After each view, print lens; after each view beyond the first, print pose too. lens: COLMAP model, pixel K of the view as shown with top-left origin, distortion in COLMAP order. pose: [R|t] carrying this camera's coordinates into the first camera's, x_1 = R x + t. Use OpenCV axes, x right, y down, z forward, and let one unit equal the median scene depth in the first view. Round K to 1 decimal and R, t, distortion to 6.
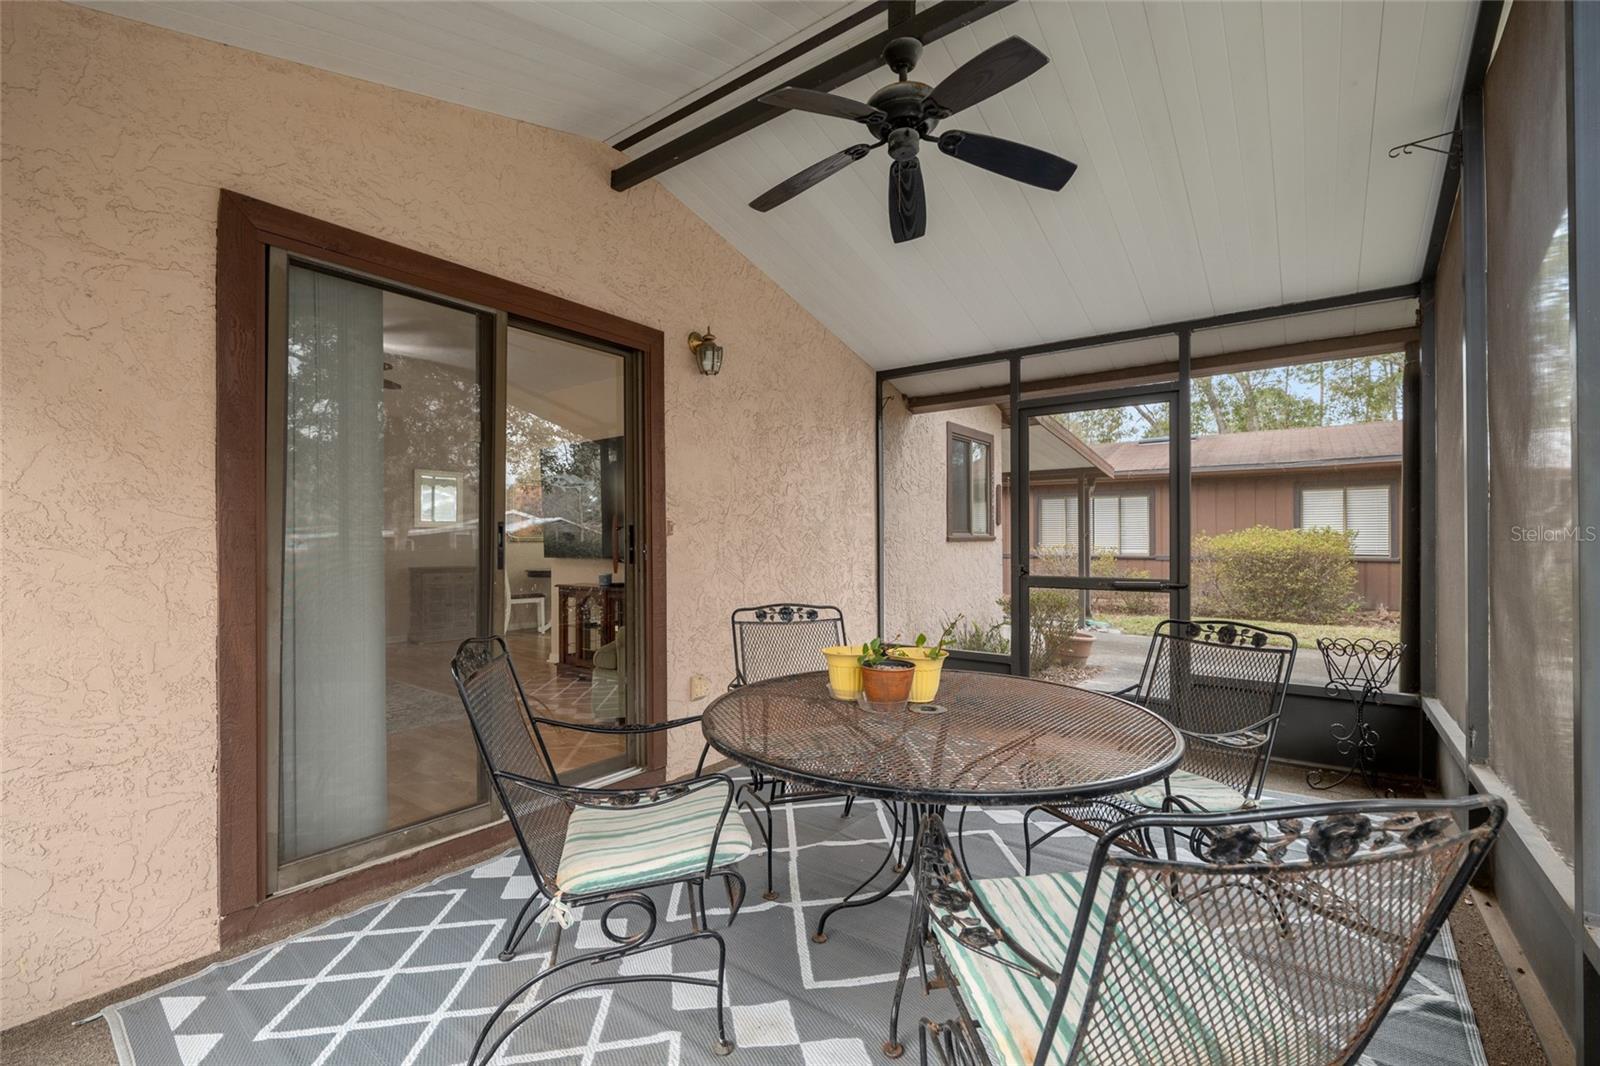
lens RADIAL K [[694.9, 0, 799.9], [0, 694.9, 545.3], [0, 0, 1]] dist [-0.000596, 0.000021]
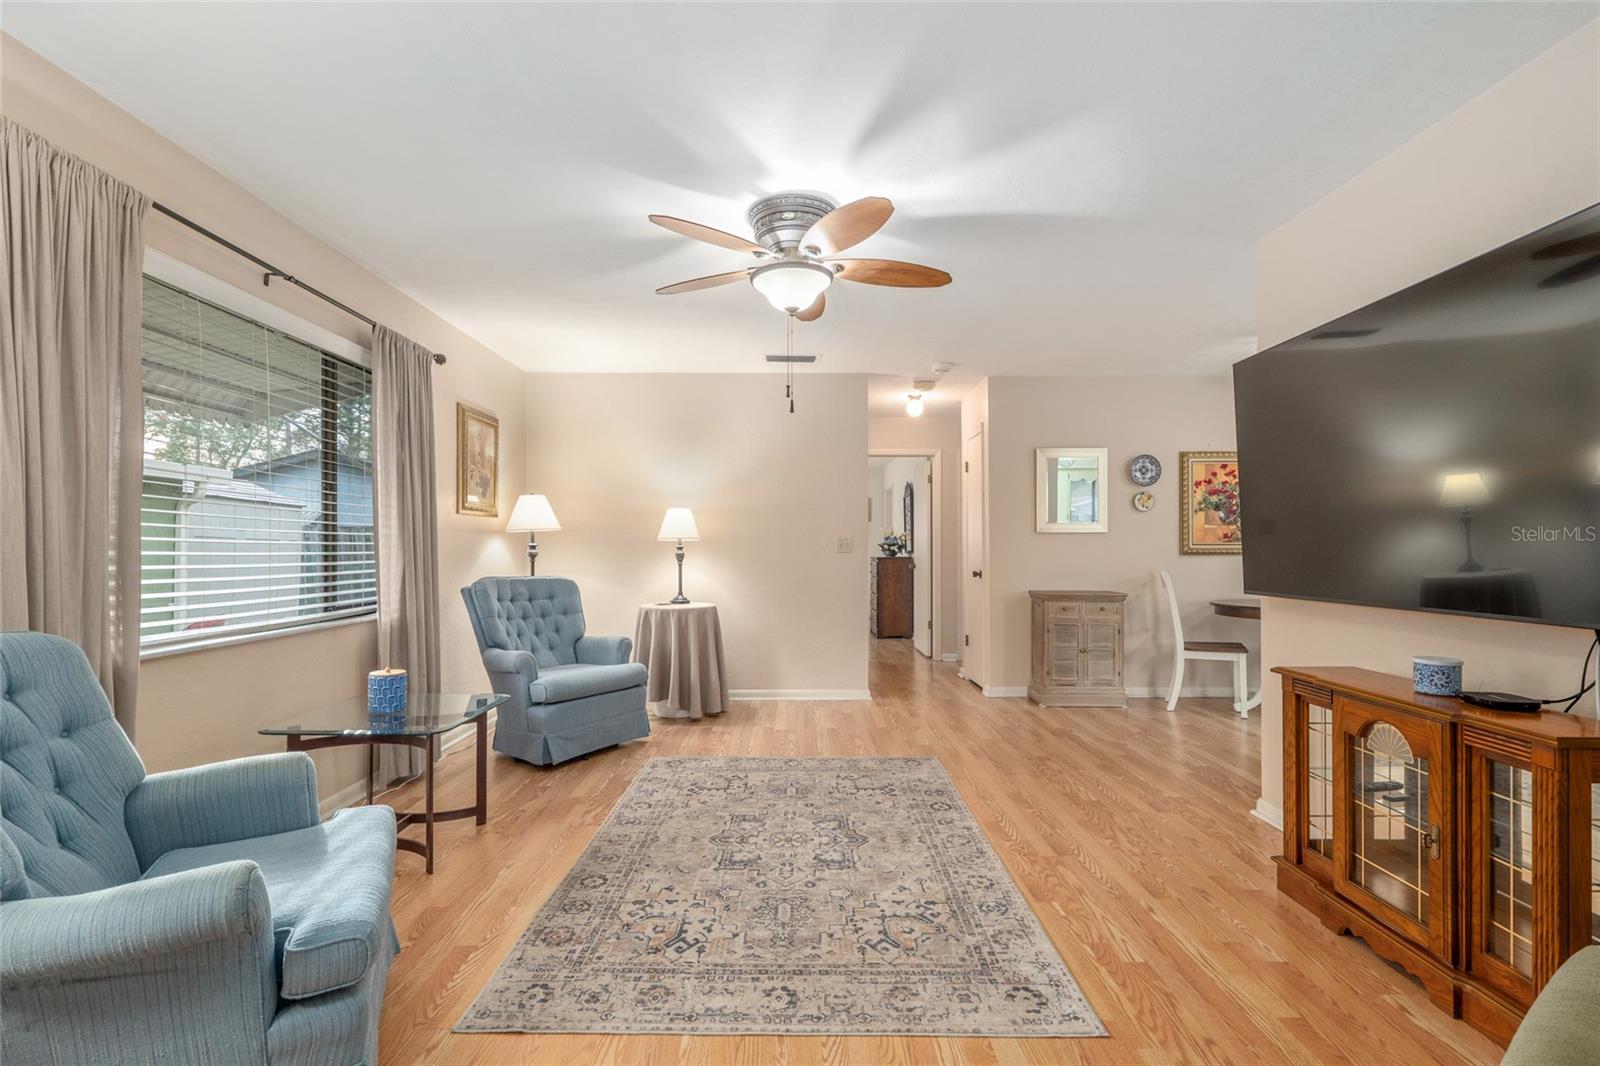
lens RADIAL K [[694.9, 0, 799.9], [0, 694.9, 545.3], [0, 0, 1]] dist [-0.000596, 0.000021]
pose [[0.599529, -0.001299, -0.800352, -0.143841], [0.000773, 0.999999, -0.001044, -0.012909], [0.800353, 0.000007, 0.599530, 0.399279]]
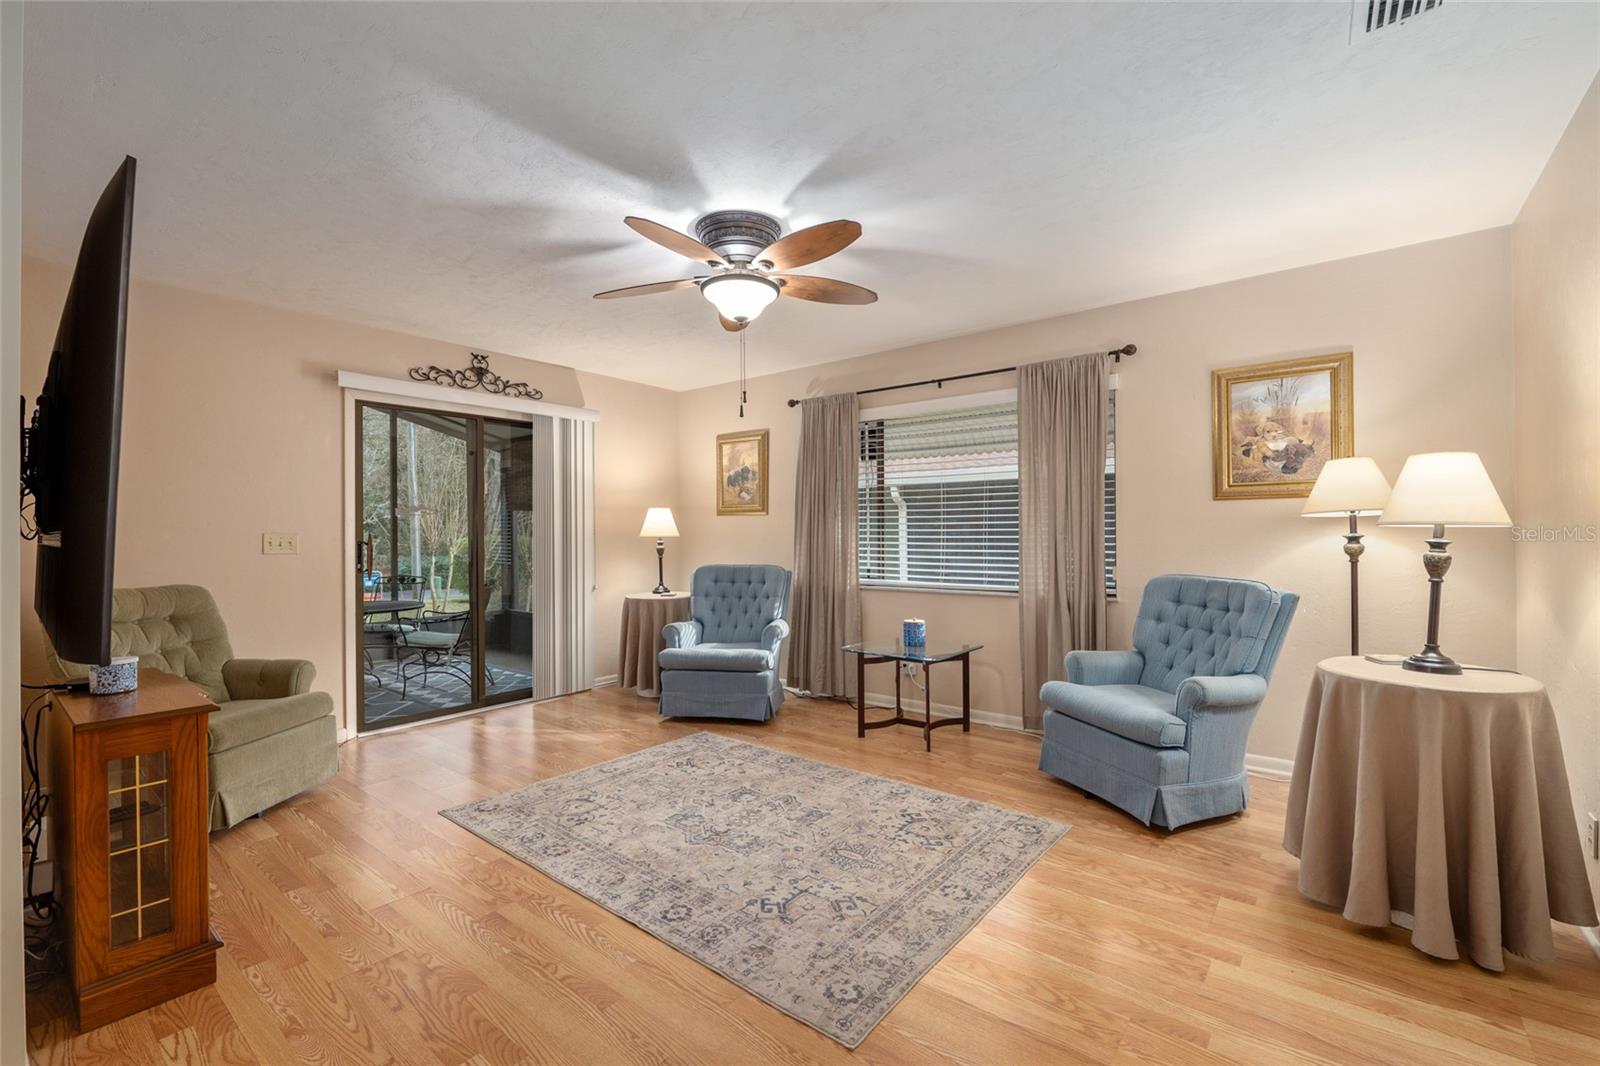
lens RADIAL K [[683.5, 0, 798.5], [0, 683.5, 535.9], [0, 0, 1]] dist [-0.000801, 0.000118]
pose [[-0.999301, 0.009974, 0.036039, -0.468865], [0.009942, 0.999950, -0.001056, -0.016603], [-0.036048, -0.000697, -0.999350, 0.967902]]
